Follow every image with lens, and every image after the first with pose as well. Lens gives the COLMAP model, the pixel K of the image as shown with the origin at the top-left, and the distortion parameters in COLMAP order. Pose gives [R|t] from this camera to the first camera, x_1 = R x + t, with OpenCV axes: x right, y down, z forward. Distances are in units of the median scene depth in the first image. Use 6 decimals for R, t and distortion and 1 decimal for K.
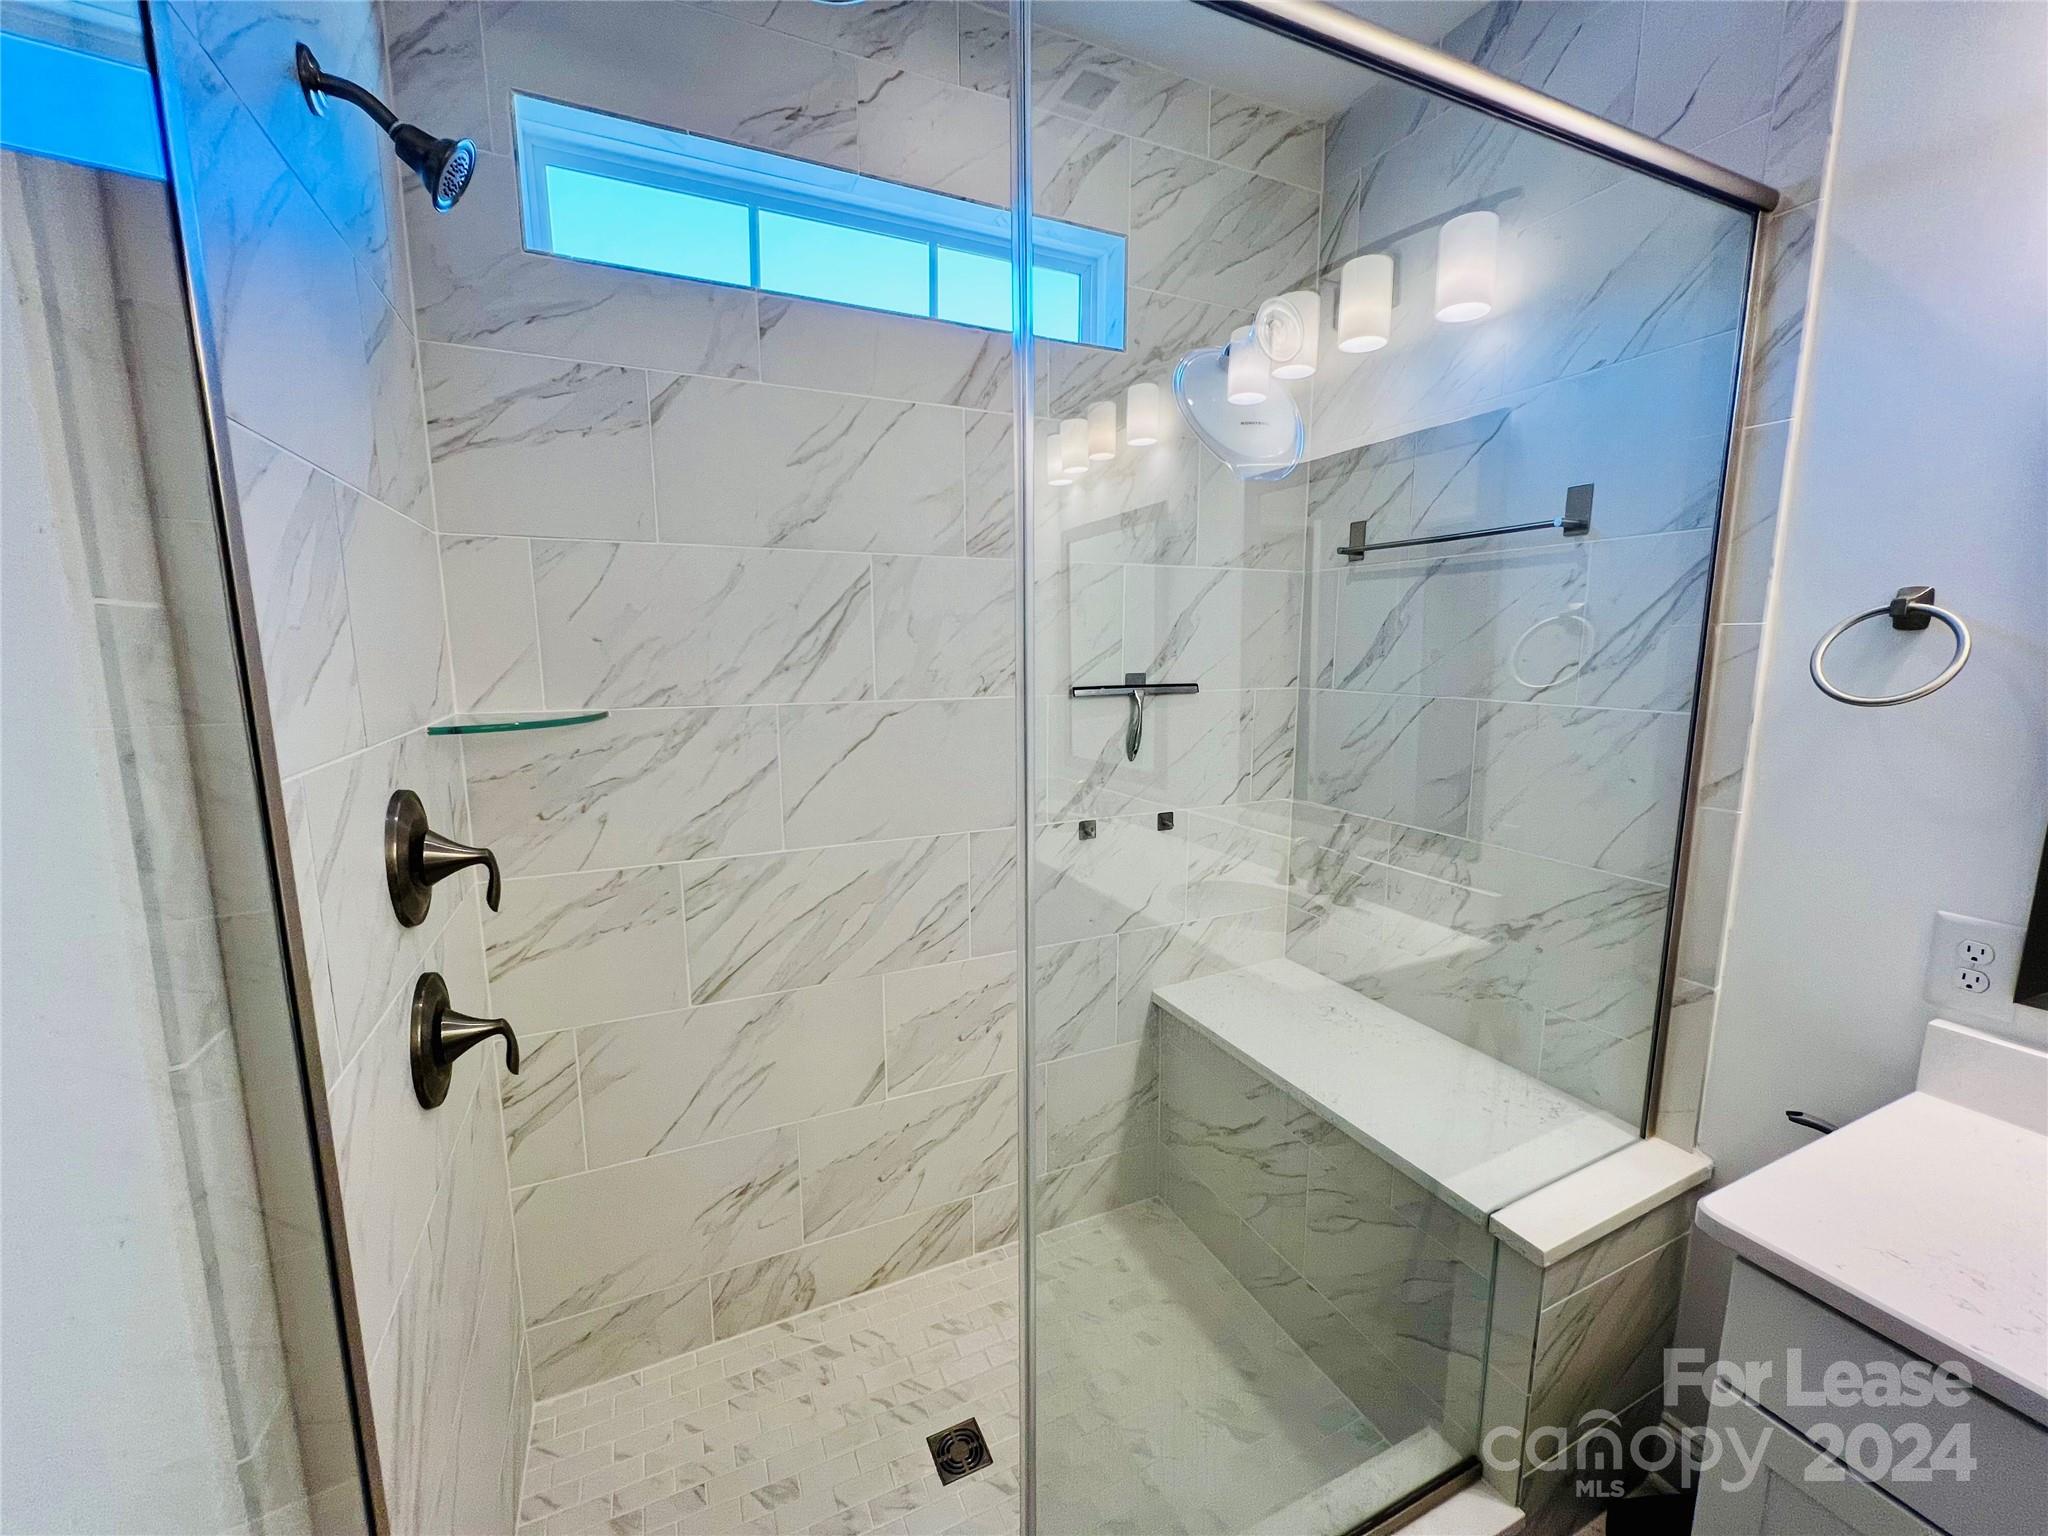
lens RADIAL K [[821.9, 0, 1026.8], [0, 821.9, 767.6], [0, 0, 1]] dist [-0.007381, 0.001573]
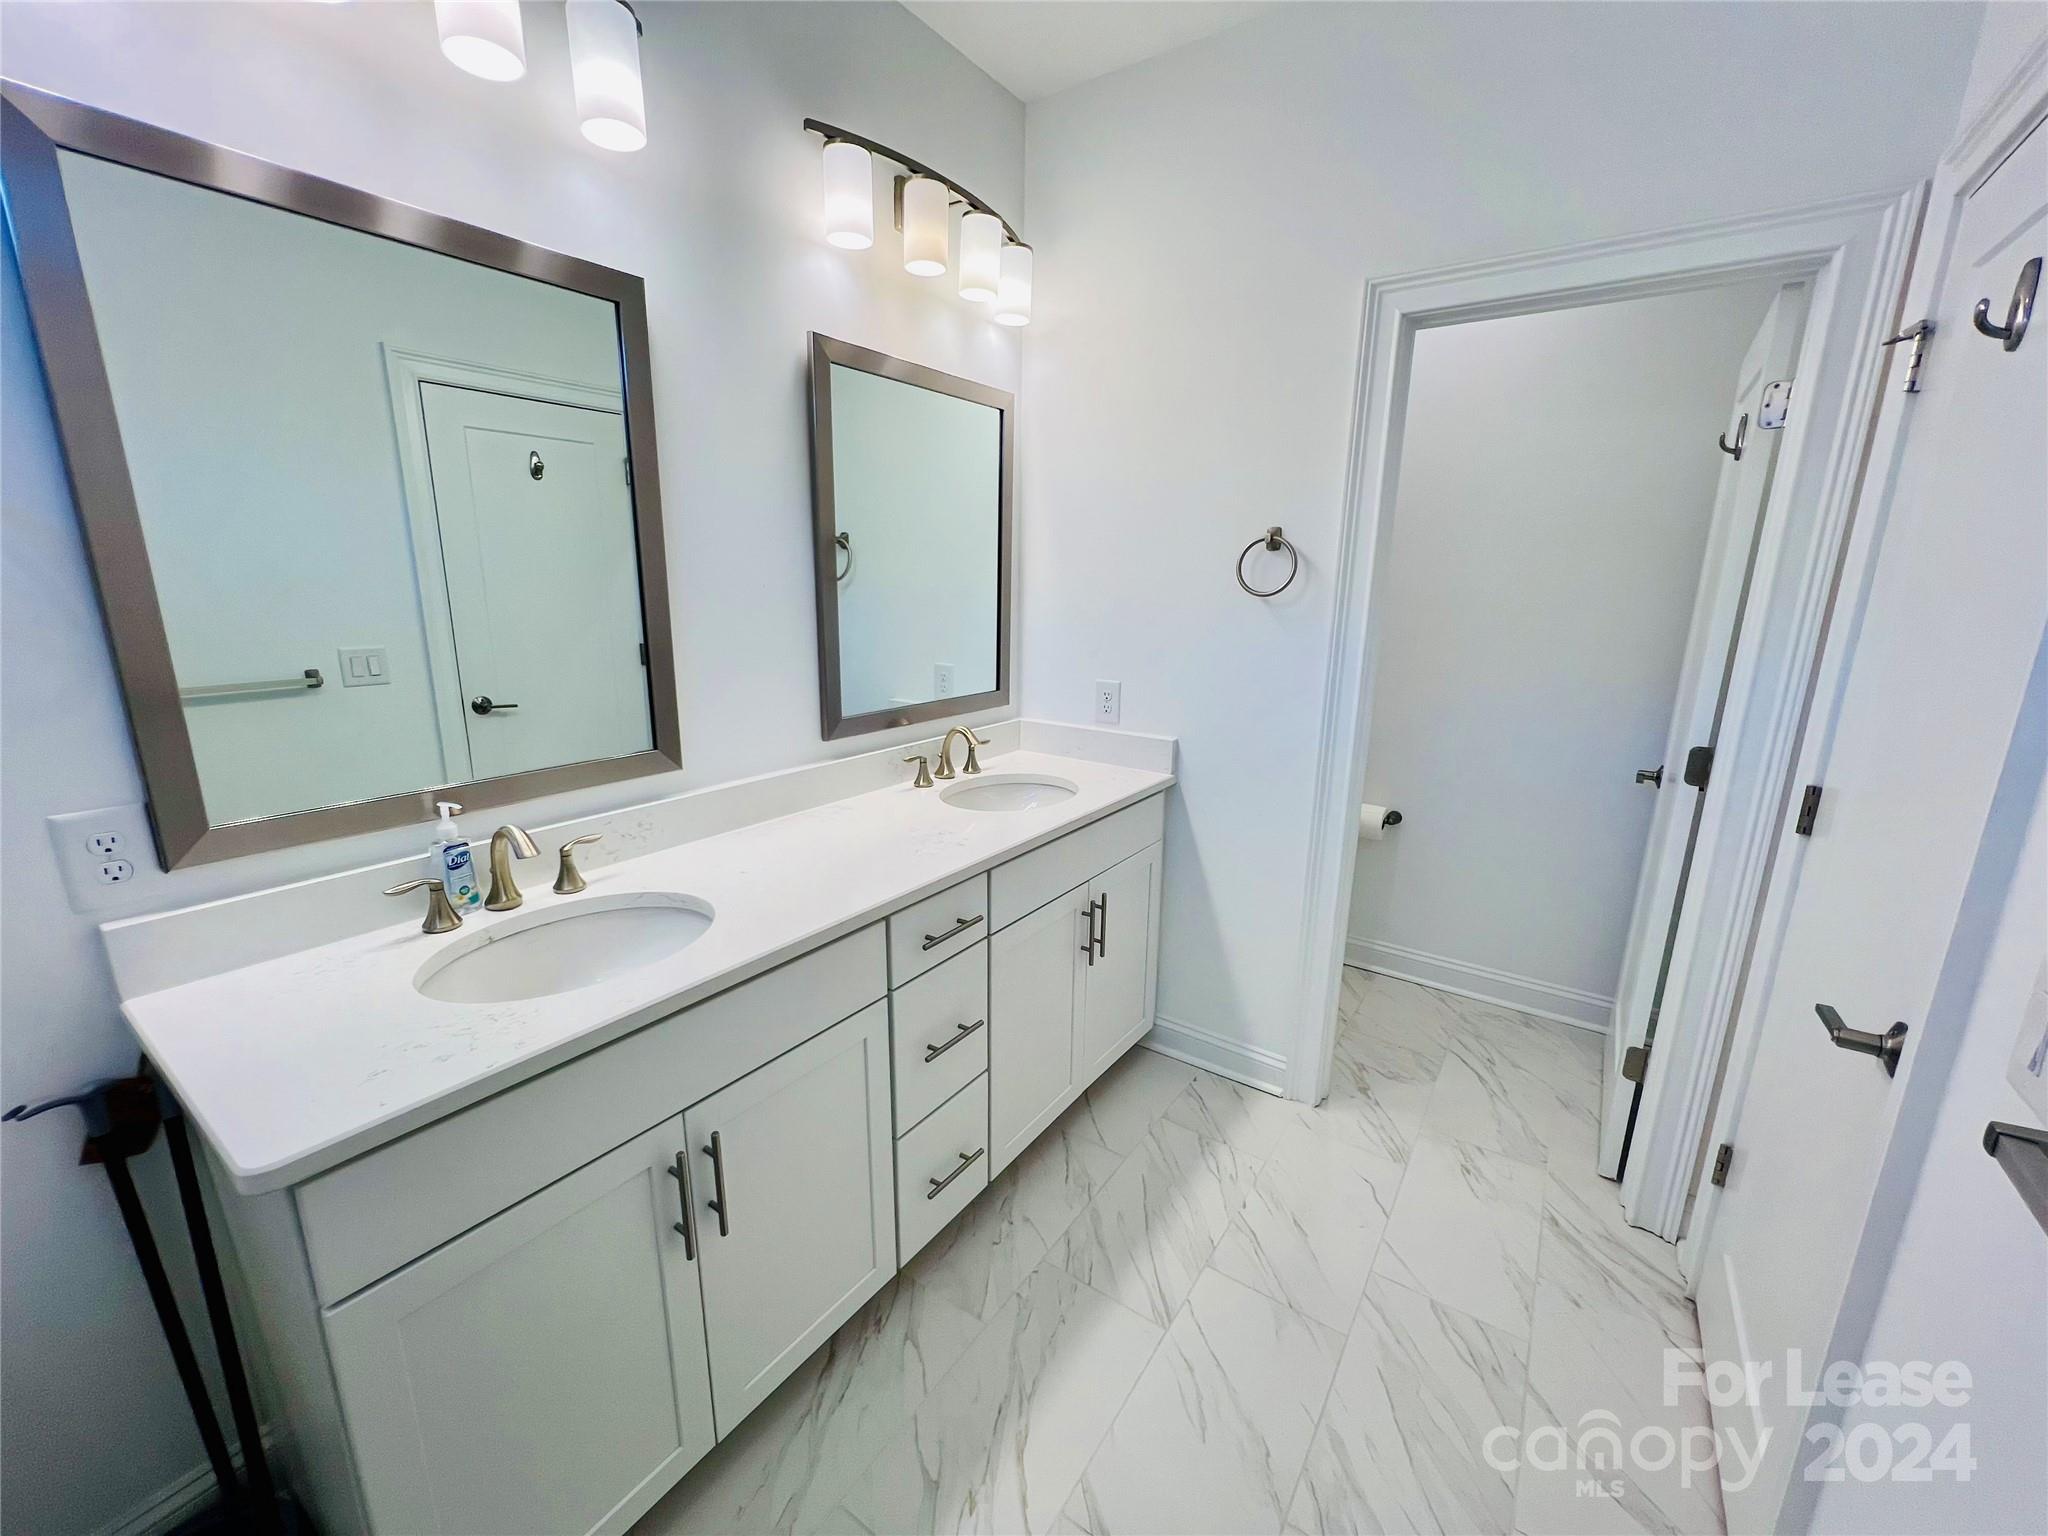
lens RADIAL K [[821.9, 0, 1023.3], [0, 821.9, 772.0], [0, 0, 1]] dist [-0.007381, 0.001573]
pose [[-0.500646, -0.202325, 0.841676, -0.104234], [0.118848, 0.947030, 0.298343, -0.007246], [-0.857455, 0.249395, -0.450081, 0.296188]]
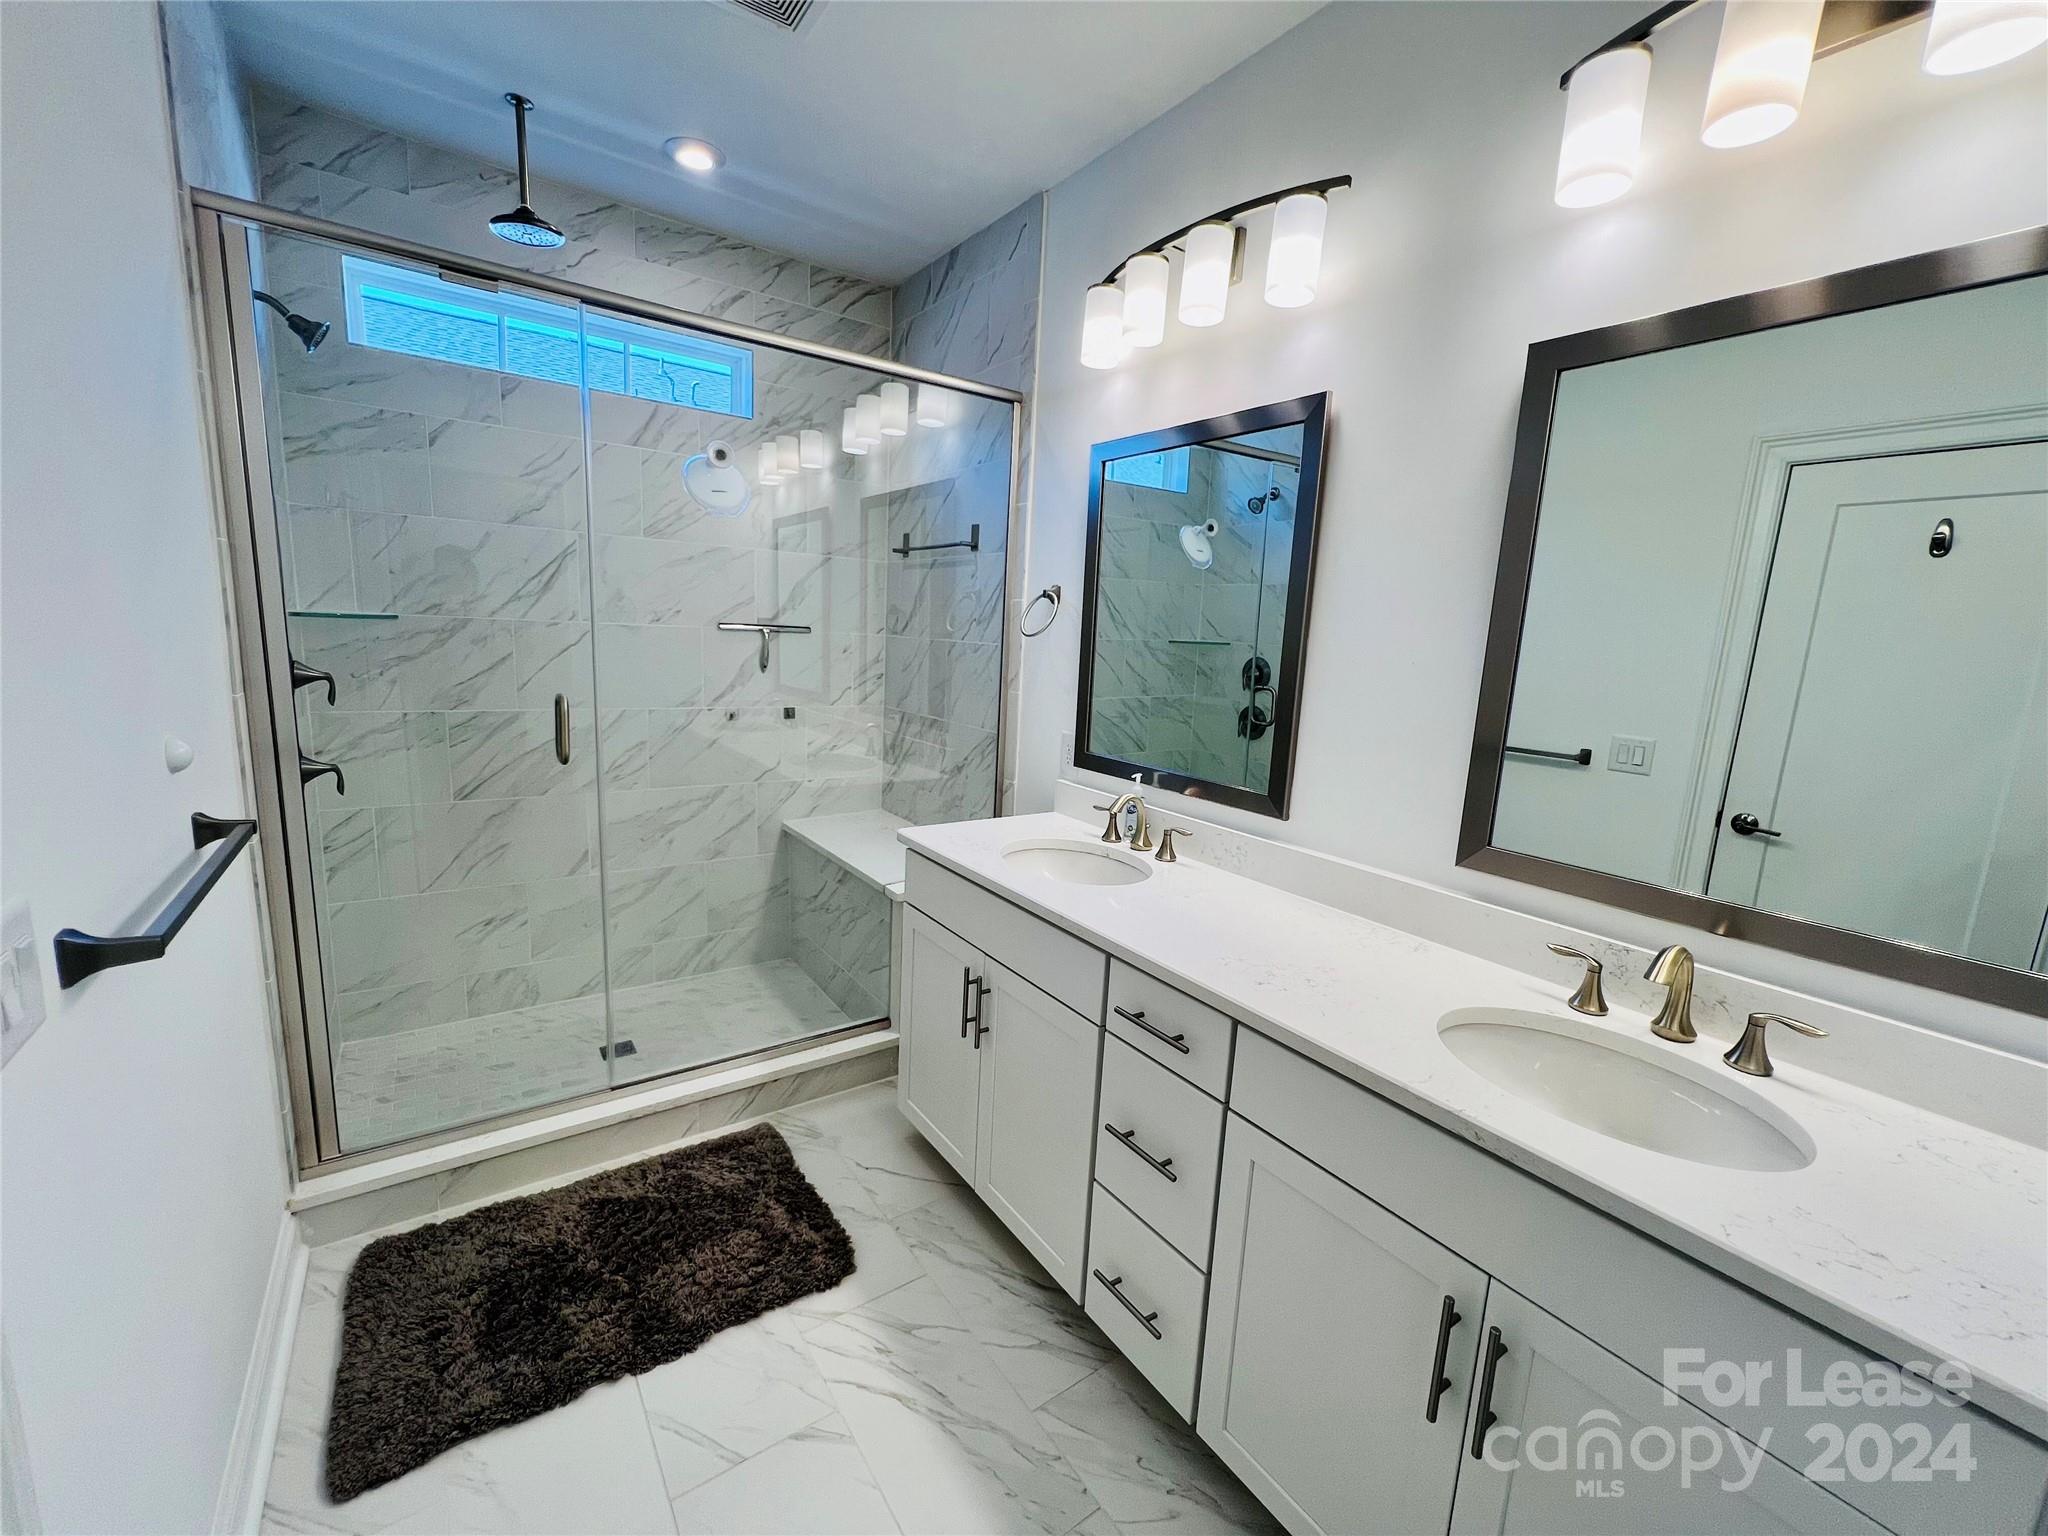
lens RADIAL K [[821.9, 0, 1028.6], [0, 821.9, 767.7], [0, 0, 1]] dist [-0.007381, 0.001573]
pose [[0.981987, 0.022711, 0.187578, 0.382193], [-0.026932, 0.999437, 0.019985, 0.148480], [-0.187018, -0.024677, 0.982046, -0.761399]]
